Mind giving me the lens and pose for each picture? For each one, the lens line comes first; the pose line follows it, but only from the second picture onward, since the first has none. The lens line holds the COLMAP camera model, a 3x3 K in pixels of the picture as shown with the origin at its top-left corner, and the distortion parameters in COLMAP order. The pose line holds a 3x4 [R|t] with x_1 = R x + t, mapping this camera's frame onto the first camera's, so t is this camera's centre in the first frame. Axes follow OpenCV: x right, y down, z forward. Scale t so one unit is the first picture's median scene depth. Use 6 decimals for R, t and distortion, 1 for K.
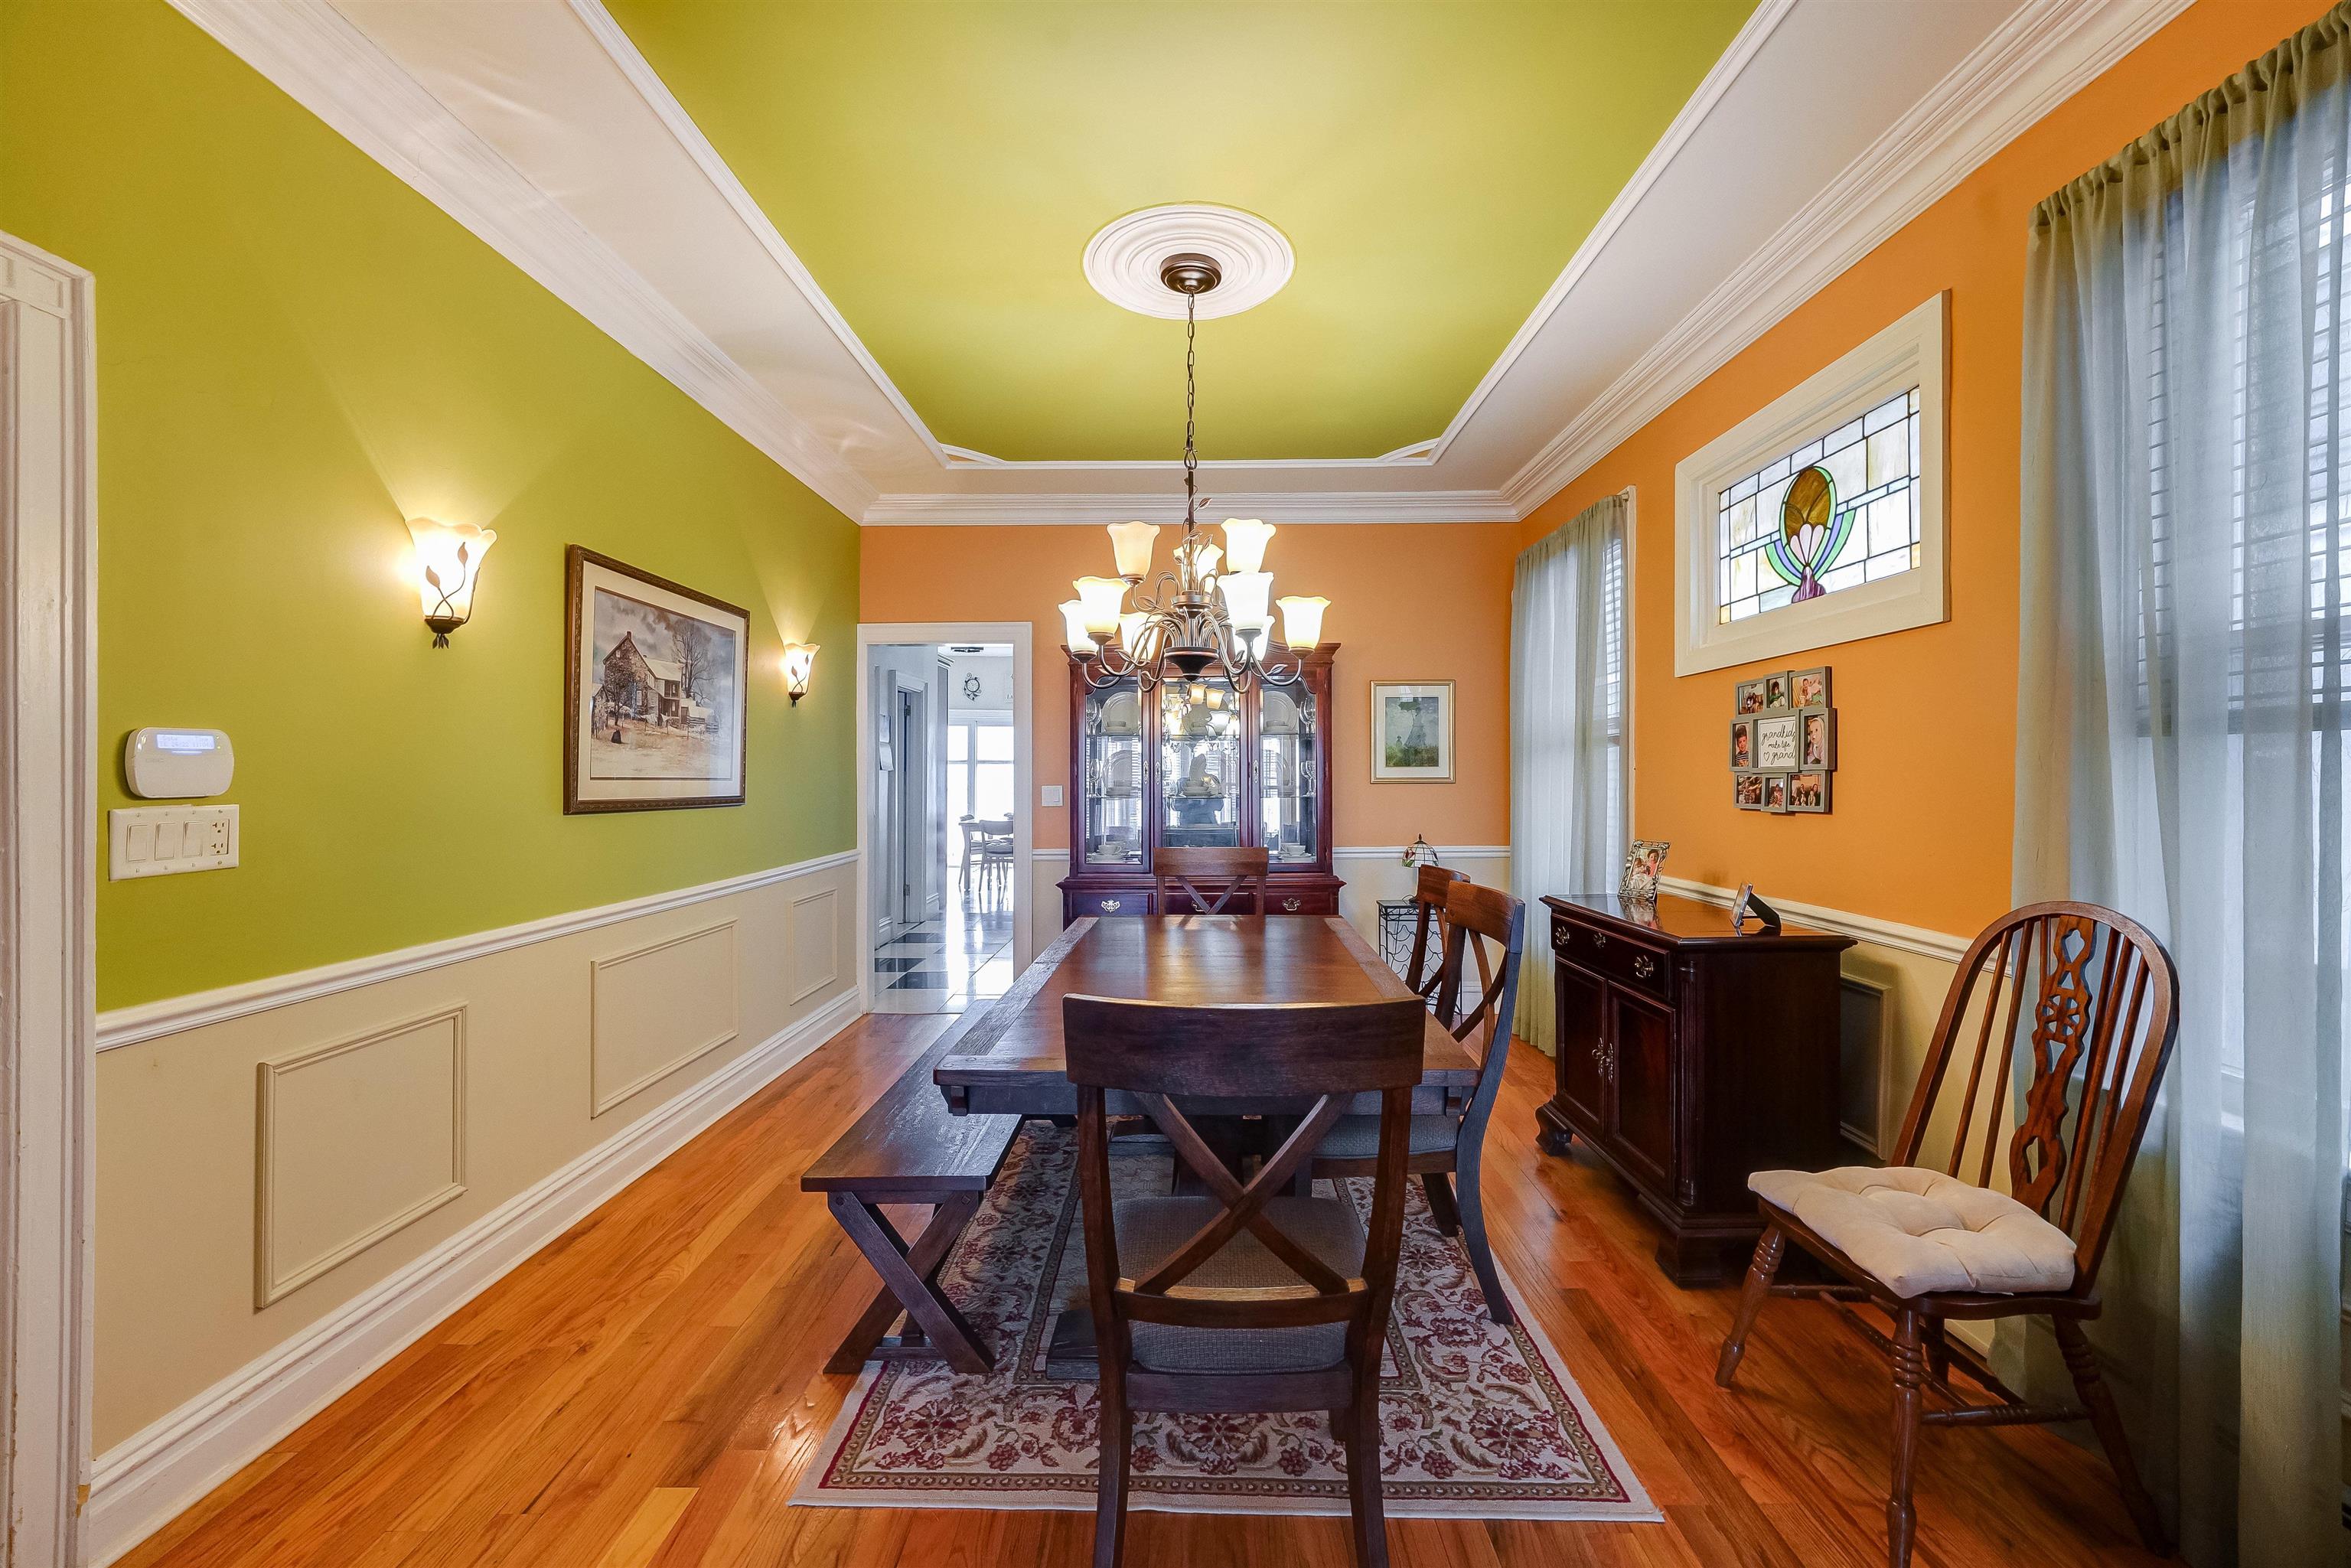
lens RADIAL K [[943.8, 0, 1171.8], [0, 943.8, 781.4], [0, 0, 1]] dist [-0.009381, 0.000077]
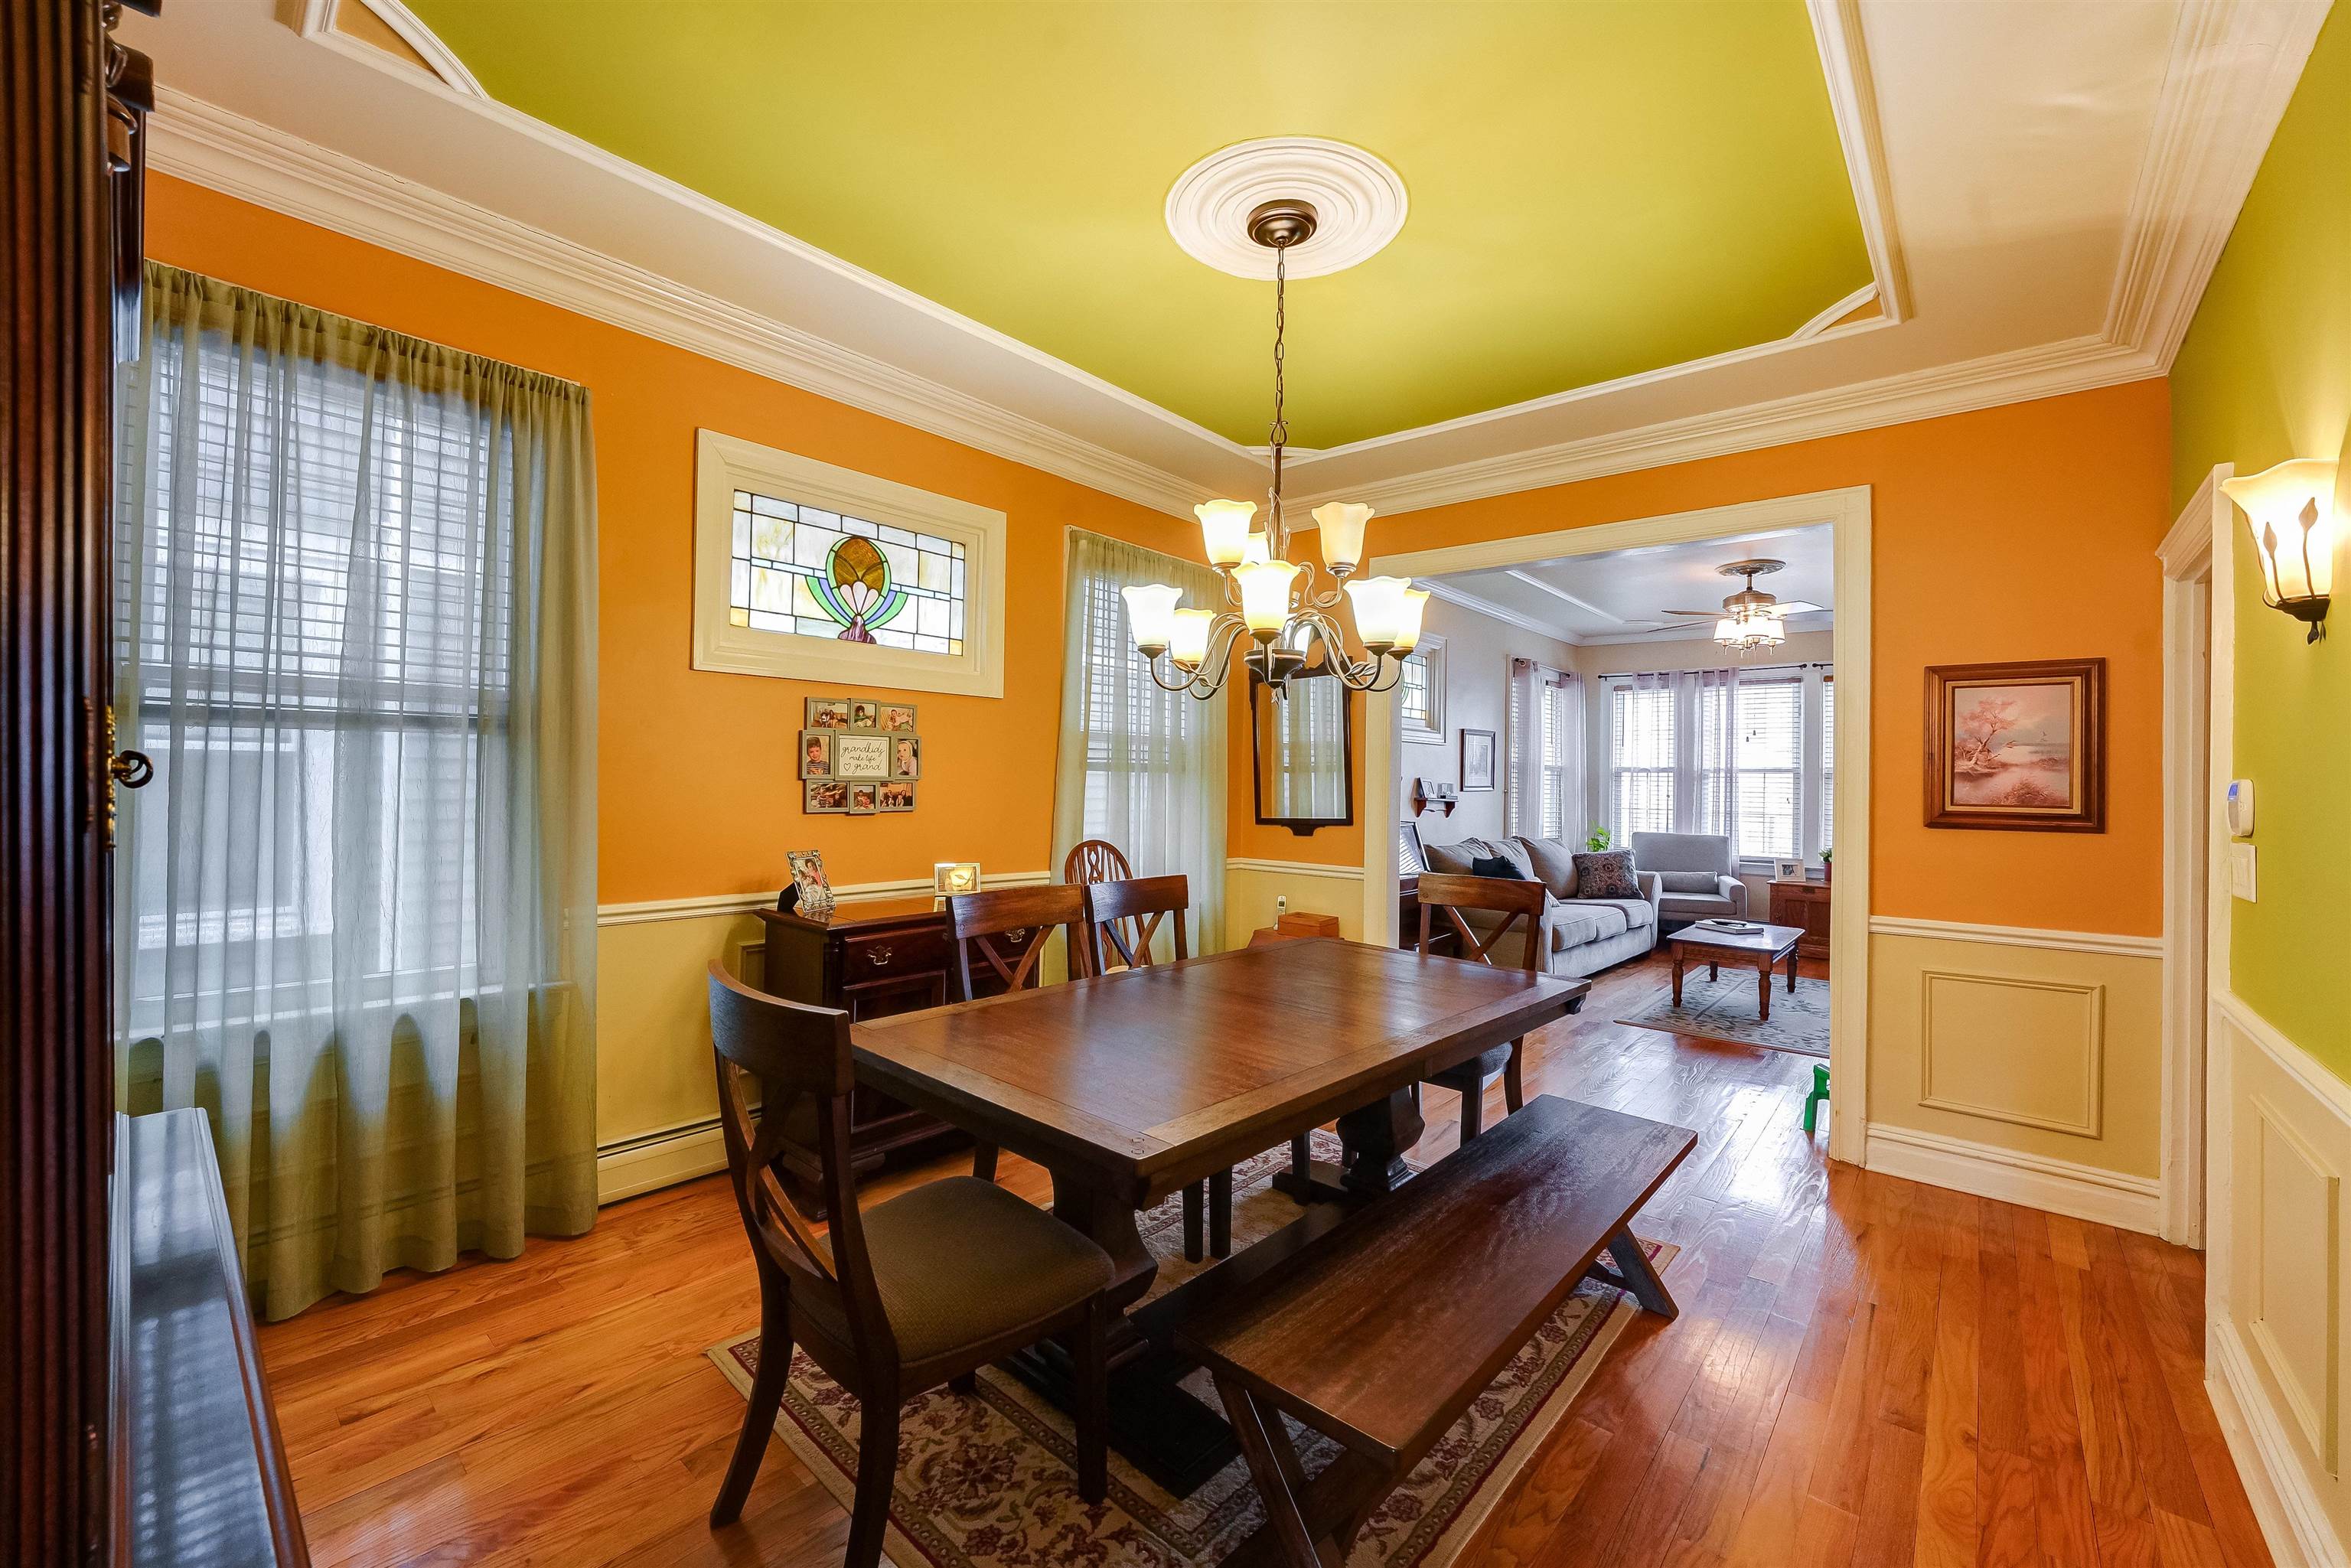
lens RADIAL K [[956.6, 0, 1192.4], [0, 956.6, 777.3], [0, 0, 1]] dist [0.000906, -0.000029]
pose [[-0.775172, -0.014281, 0.631589, -0.472145], [-0.017900, 0.999840, 0.000638, -0.022379], [-0.631496, -0.010811, -0.775303, 1.691043]]
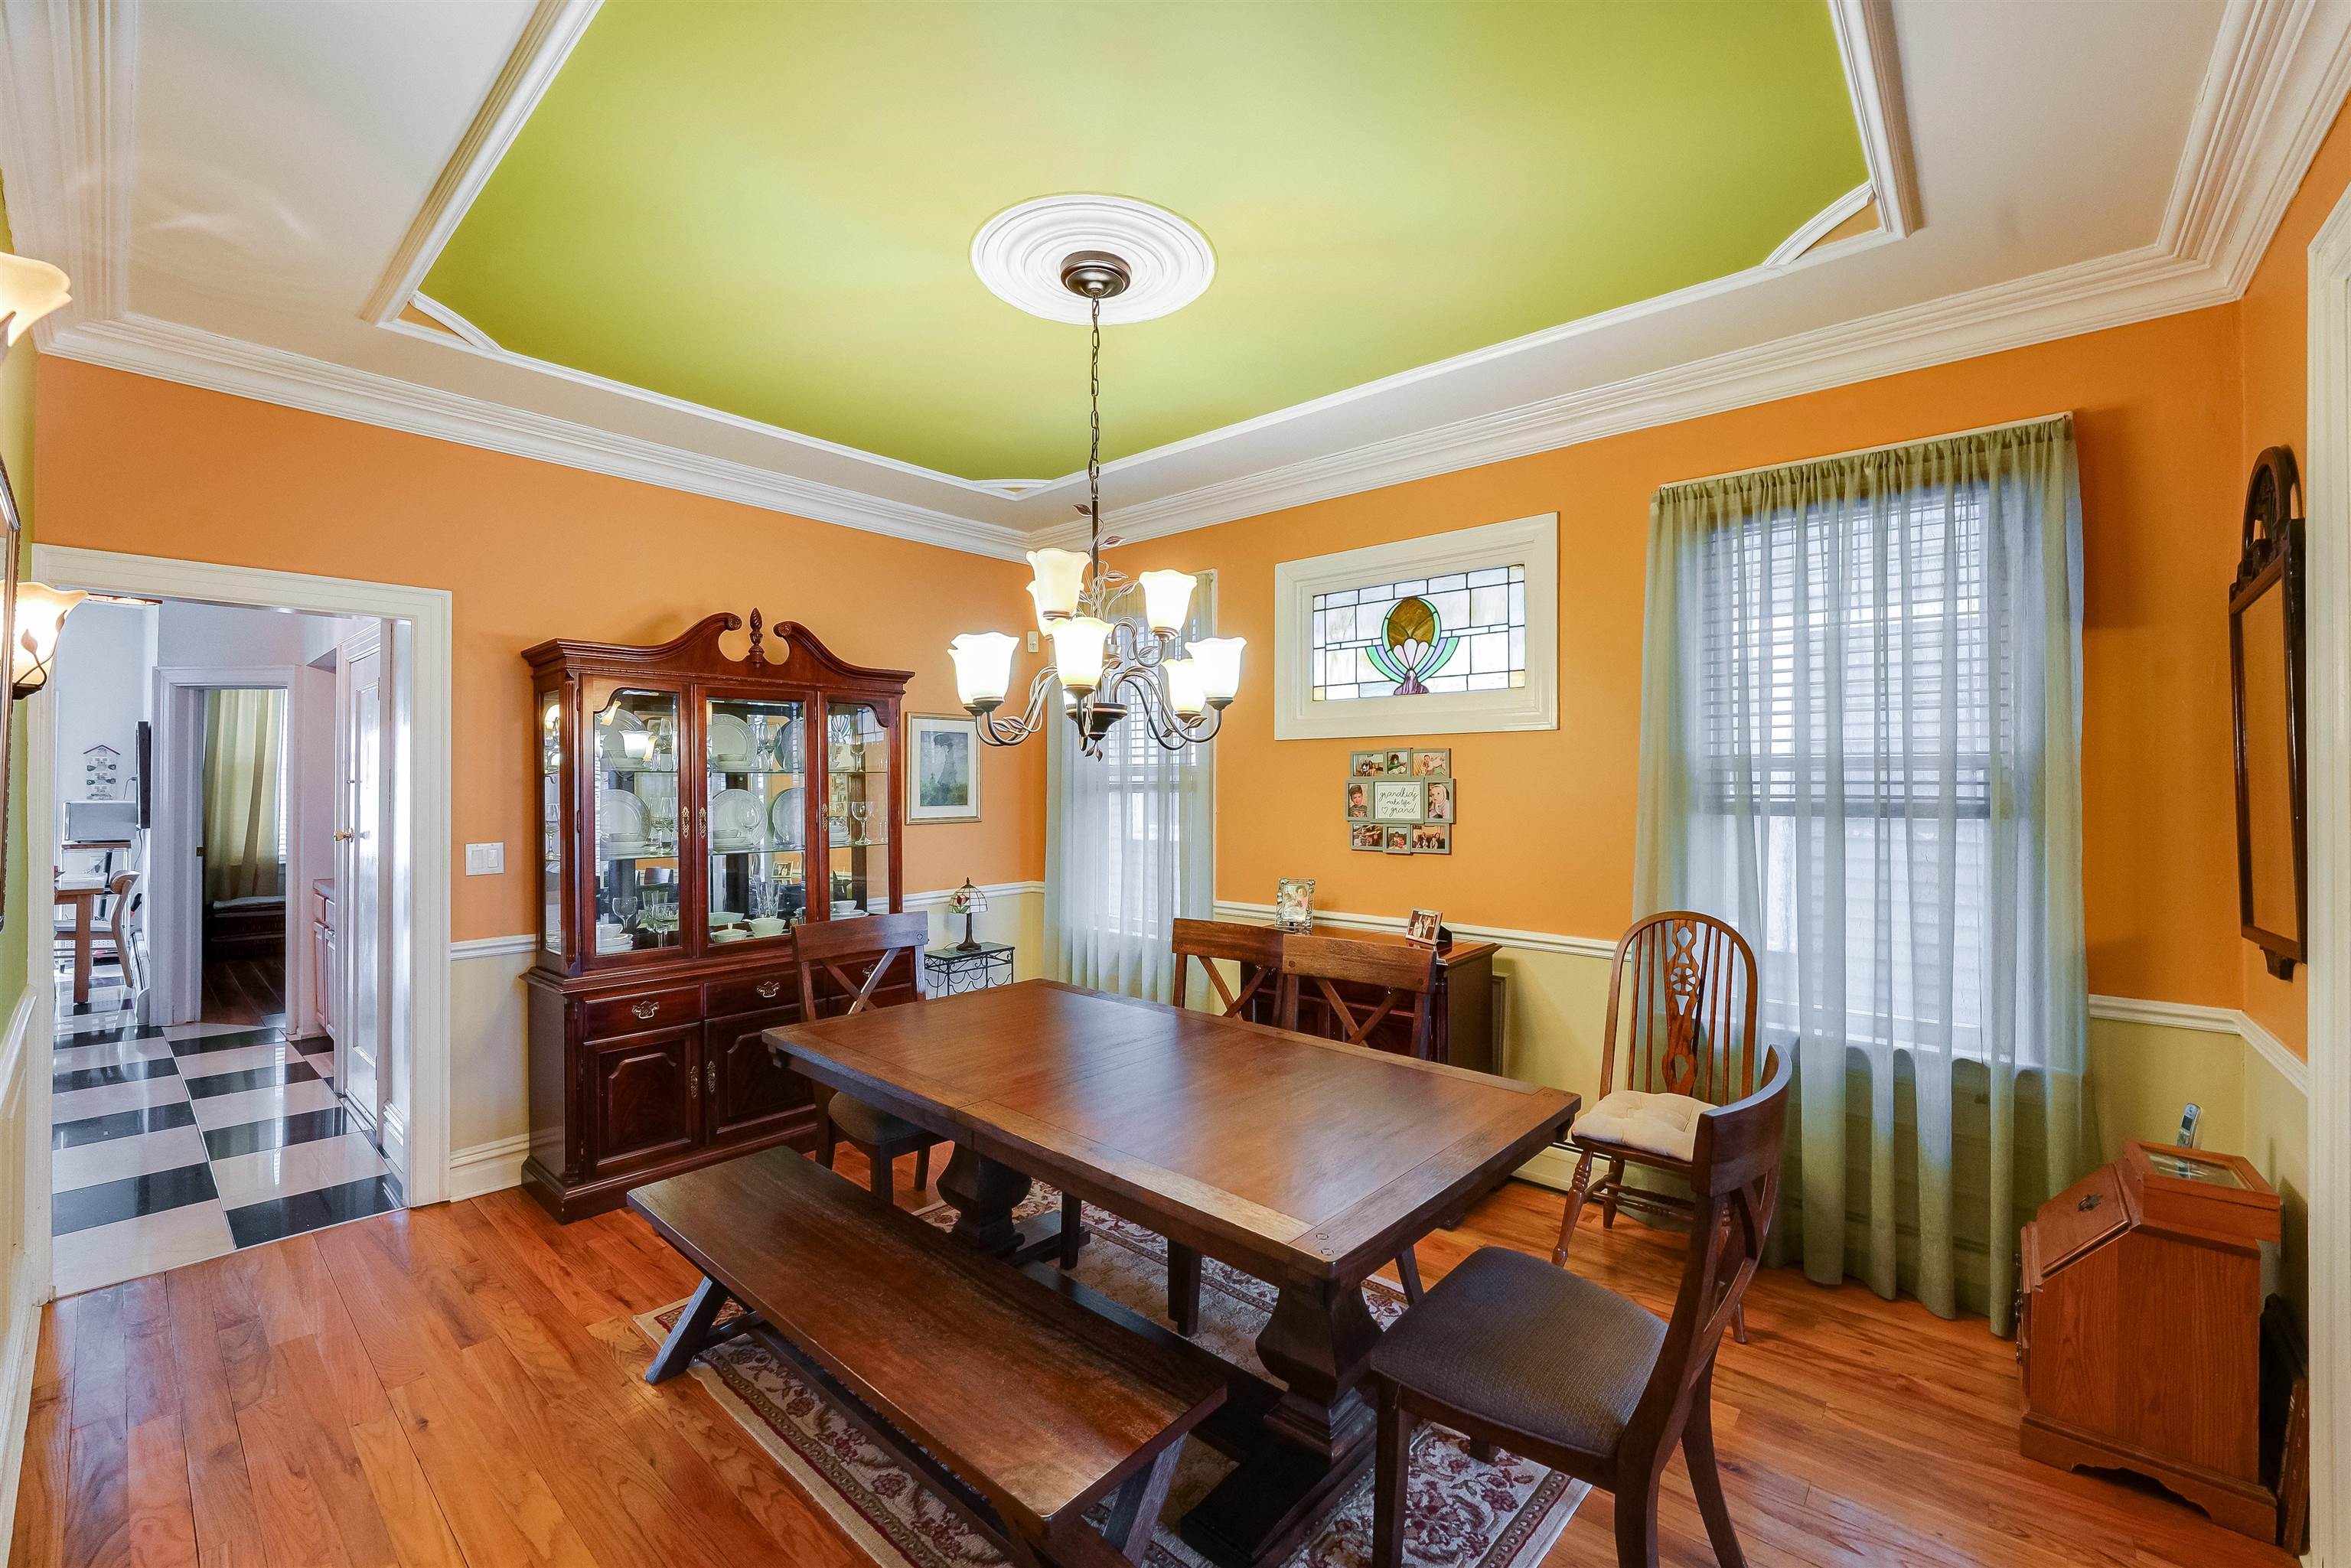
lens RADIAL K [[968.6, 0, 1174.2], [0, 968.6, 786.6], [0, 0, 1]] dist [-0.002256, -0.000133]
pose [[0.651267, -0.000840, 0.758849, -0.598968], [0.001922, 0.999998, -0.000542, -0.060720], [-0.758847, 0.001812, 0.651267, 0.347843]]
